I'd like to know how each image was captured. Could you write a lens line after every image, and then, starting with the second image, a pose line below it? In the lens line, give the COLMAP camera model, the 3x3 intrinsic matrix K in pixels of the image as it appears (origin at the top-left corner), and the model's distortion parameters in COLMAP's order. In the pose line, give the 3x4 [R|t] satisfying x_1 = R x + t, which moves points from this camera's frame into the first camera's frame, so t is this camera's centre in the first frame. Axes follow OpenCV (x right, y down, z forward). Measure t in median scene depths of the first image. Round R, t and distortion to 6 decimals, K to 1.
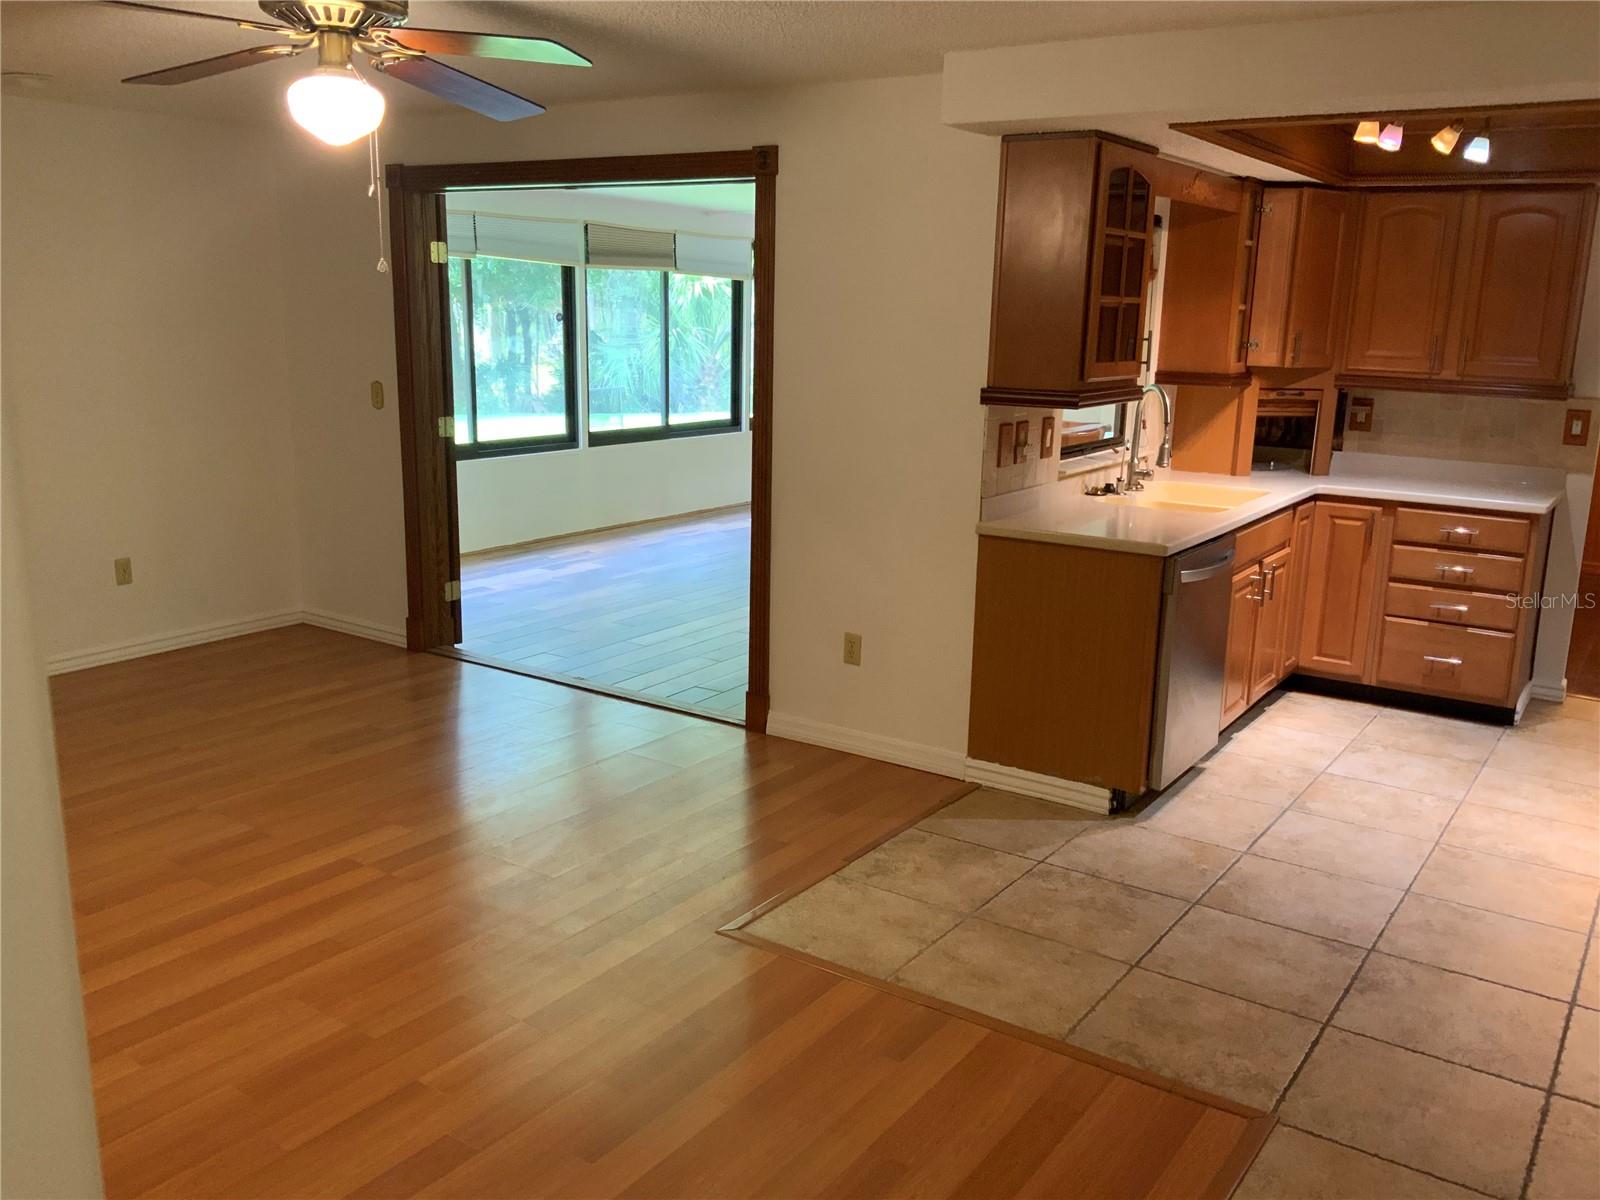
lens RADIAL K [[1331.9, 0, 791.8], [0, 1331.9, 593.0], [0, 0, 1]] dist [0.092115, -0.175072]
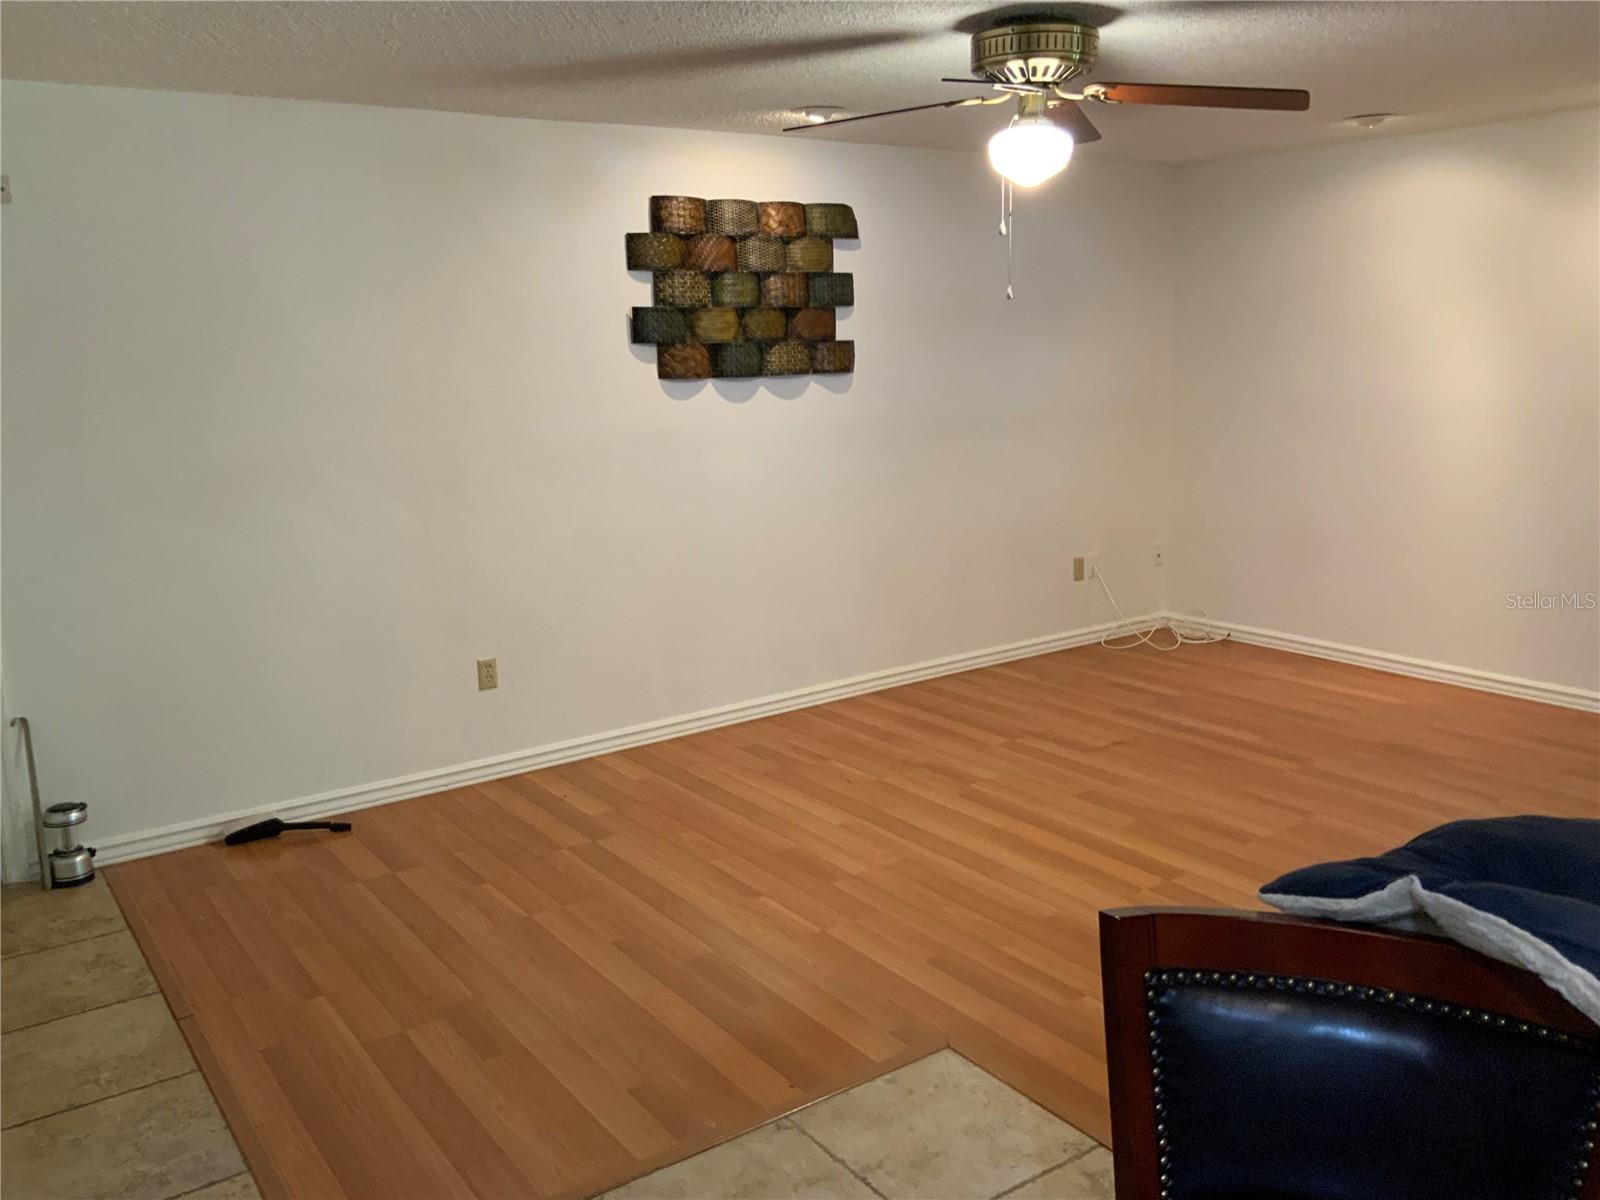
lens RADIAL K [[1331.9, 0, 791.8], [0, 1331.9, 593.0], [0, 0, 1]] dist [0.092115, -0.175072]
pose [[-0.343927, 0.168794, -0.923701, 0.536254], [-0.181116, 0.953313, 0.241641, -0.154499], [0.921364, 0.250404, -0.297299, 0.796689]]
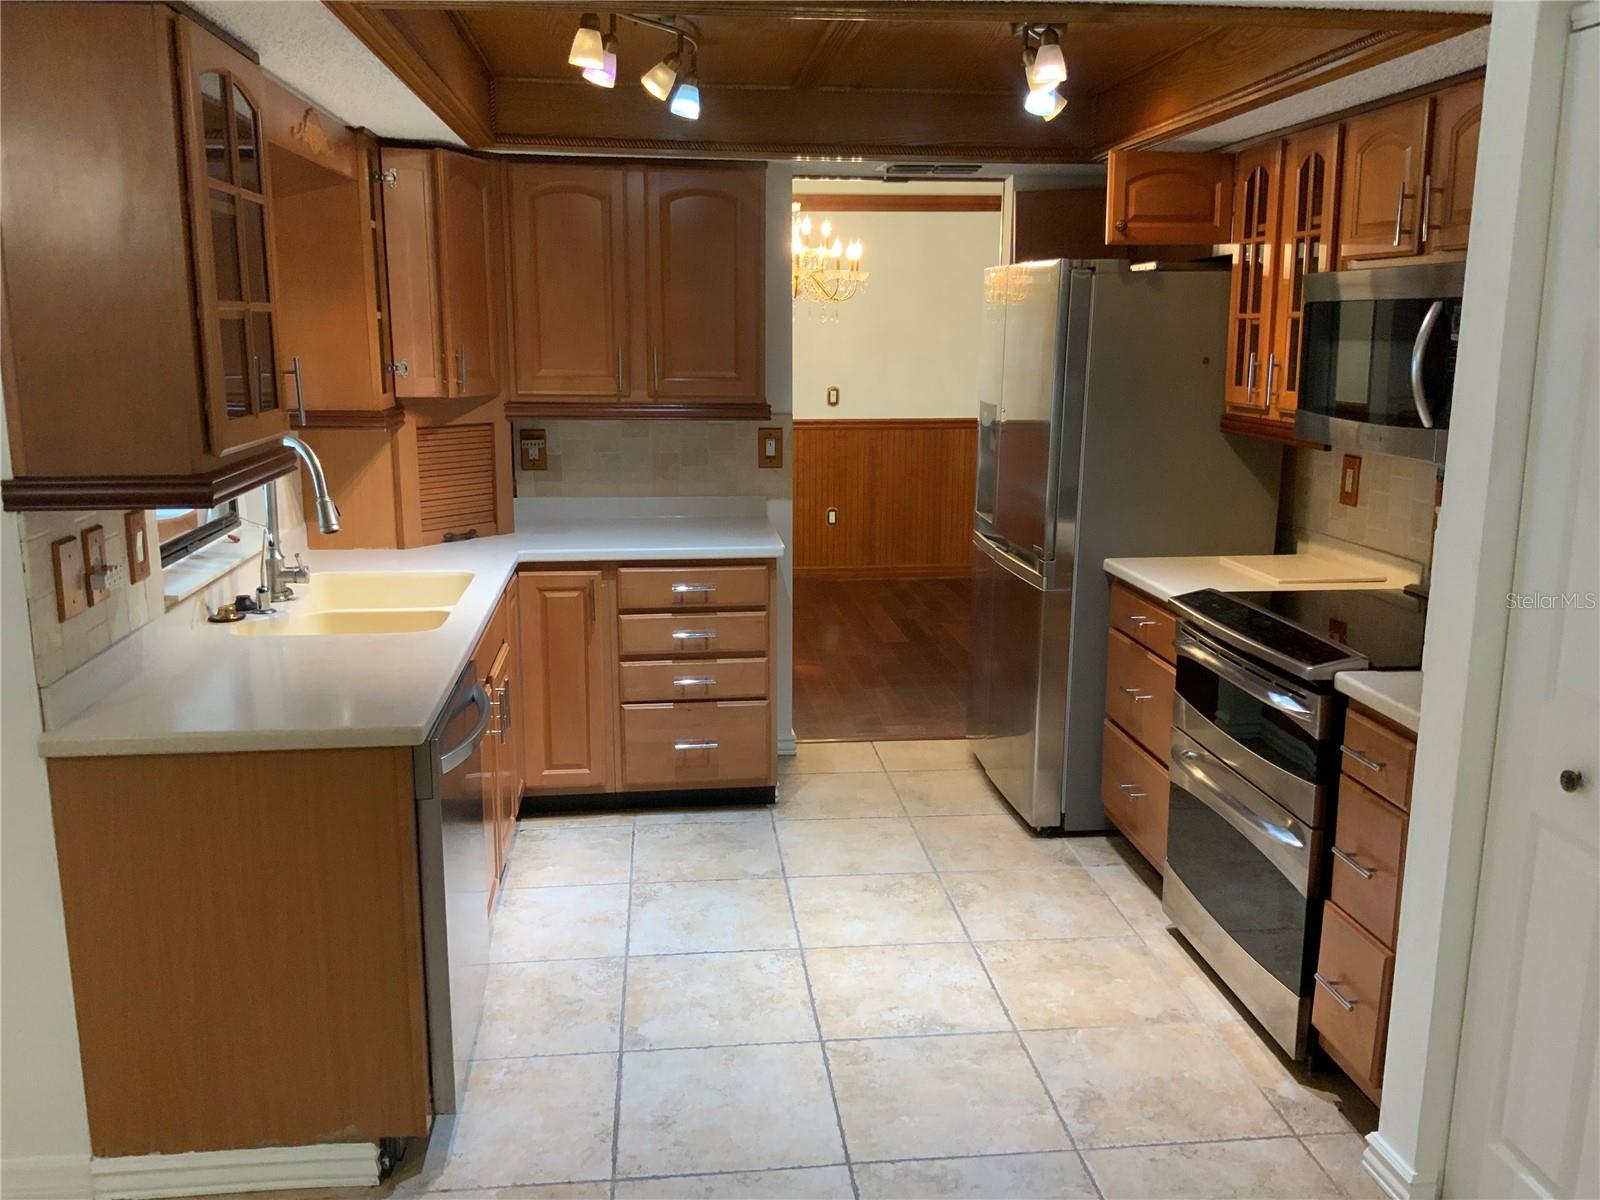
lens RADIAL K [[1331.9, 0, 791.8], [0, 1331.9, 593.0], [0, 0, 1]] dist [0.092115, -0.175072]
pose [[0.761080, -0.150355, 0.630992, 0.036664], [0.153088, 0.986920, 0.050517, -0.082086], [-0.630335, 0.058150, 0.774143, 0.373720]]
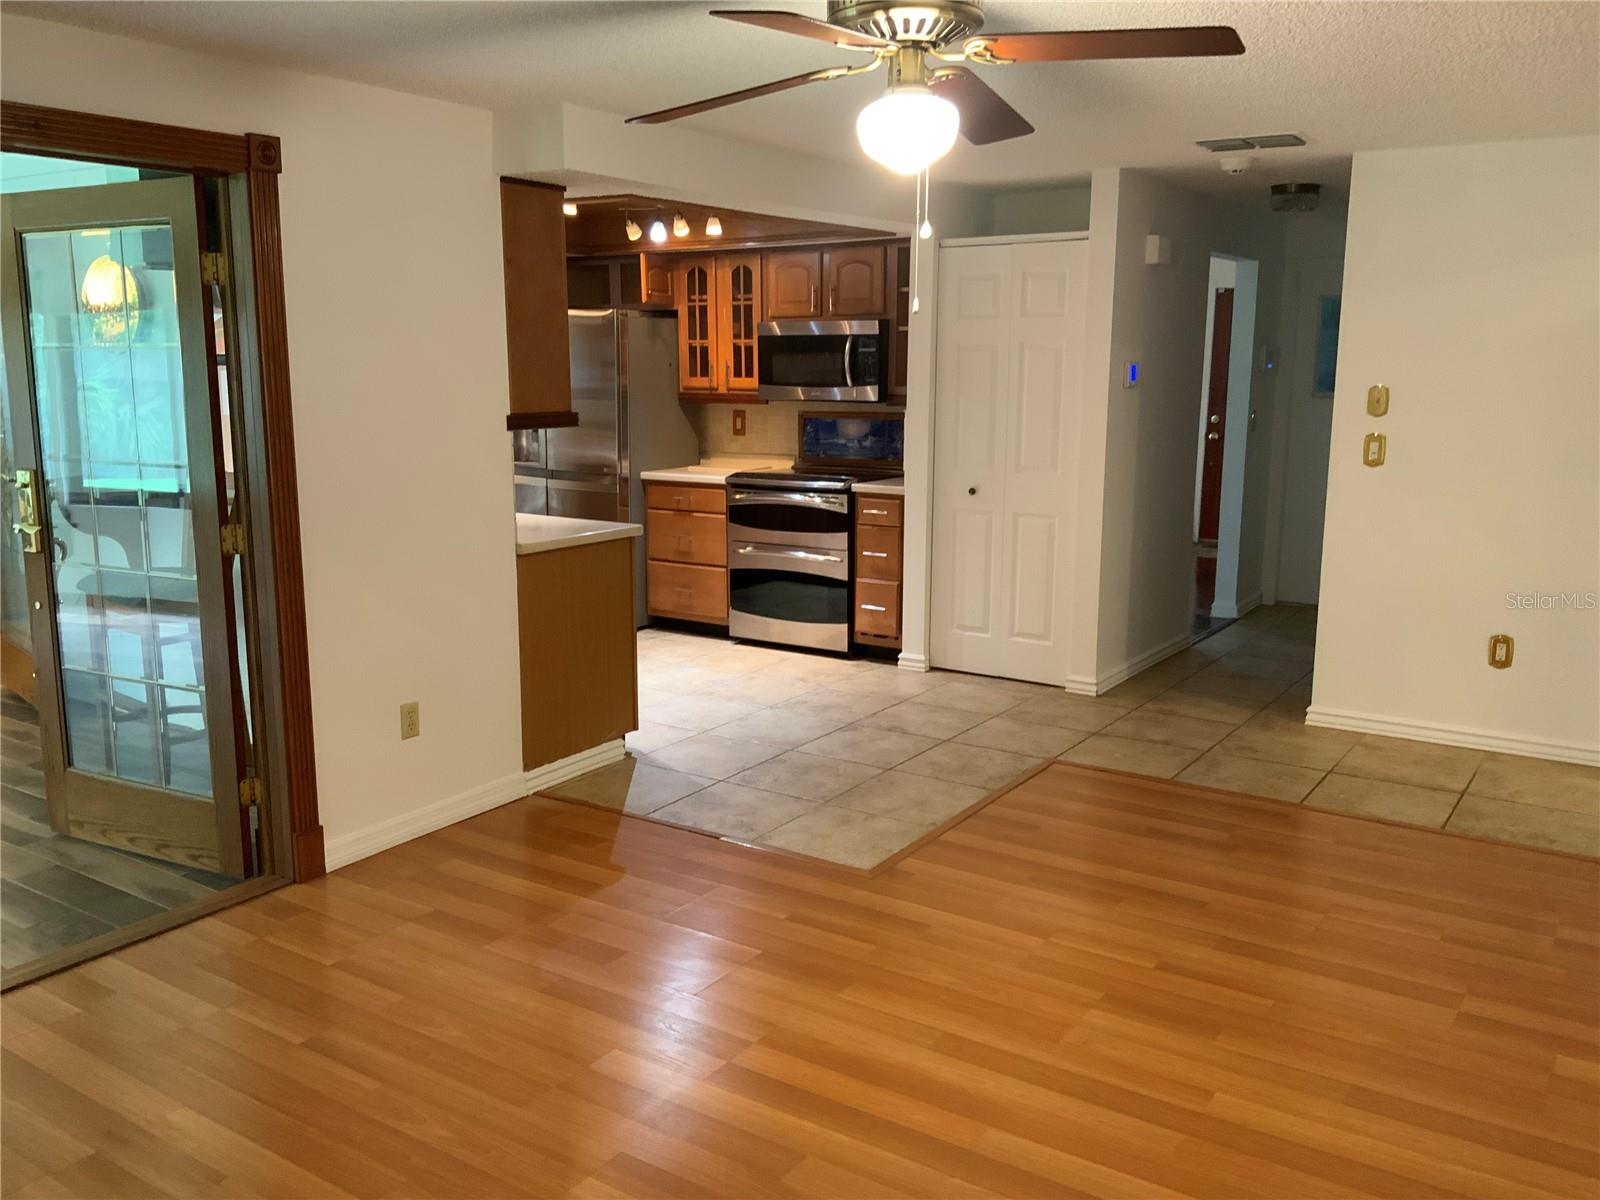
lens RADIAL K [[1331.9, 0, 791.8], [0, 1331.9, 593.0], [0, 0, 1]] dist [0.092115, -0.175072]
pose [[-0.010852, -0.196196, 0.980505, -0.827611], [0.213364, 0.957526, 0.193959, -0.160512], [-0.976913, 0.211309, 0.031470, 0.713131]]
